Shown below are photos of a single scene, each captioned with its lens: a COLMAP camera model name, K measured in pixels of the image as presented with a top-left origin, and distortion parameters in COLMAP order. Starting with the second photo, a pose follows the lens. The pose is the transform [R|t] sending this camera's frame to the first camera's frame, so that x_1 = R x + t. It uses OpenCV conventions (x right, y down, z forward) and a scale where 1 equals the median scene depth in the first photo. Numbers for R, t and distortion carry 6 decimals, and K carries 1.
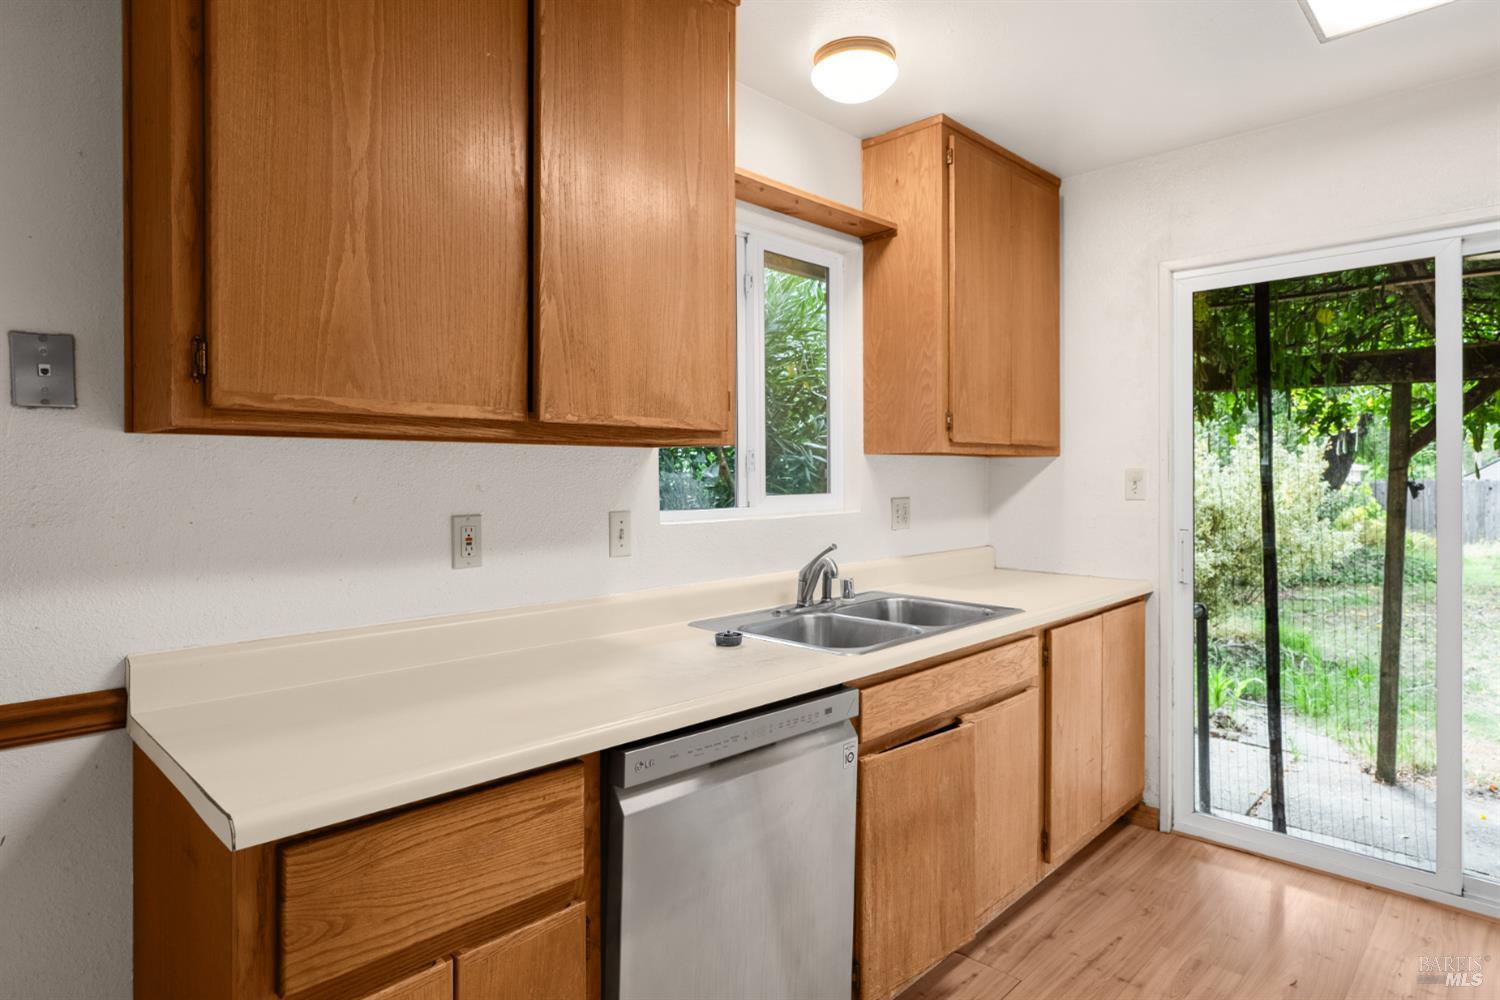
lens RADIAL K [[827.8, 0, 751.3], [0, 827.8, 479.1], [0, 0, 1]] dist [-0.001260, -0.000120]
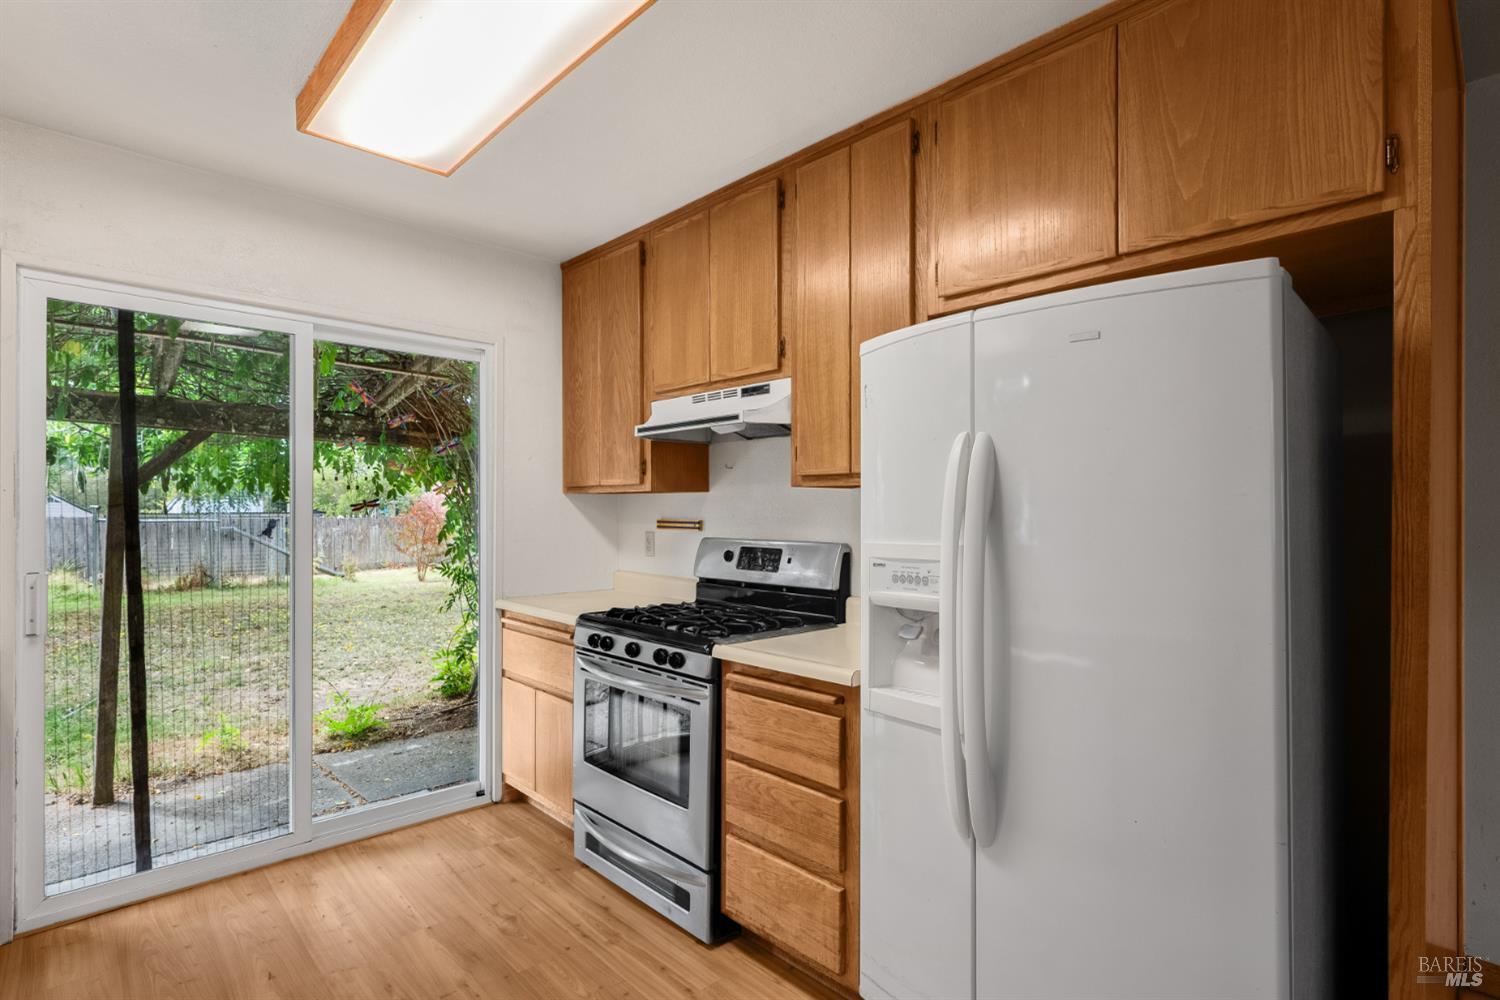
lens RADIAL K [[731.6, 0, 751.0], [0, 731.6, 508.9], [0, 0, 1]] dist [-0.002043, -0.000067]
pose [[0.024932, 0.007863, 0.999658, -0.248836], [0.001550, 0.999968, -0.007904, 0.002866], [-0.999688, 0.001747, 0.024919, 0.285922]]
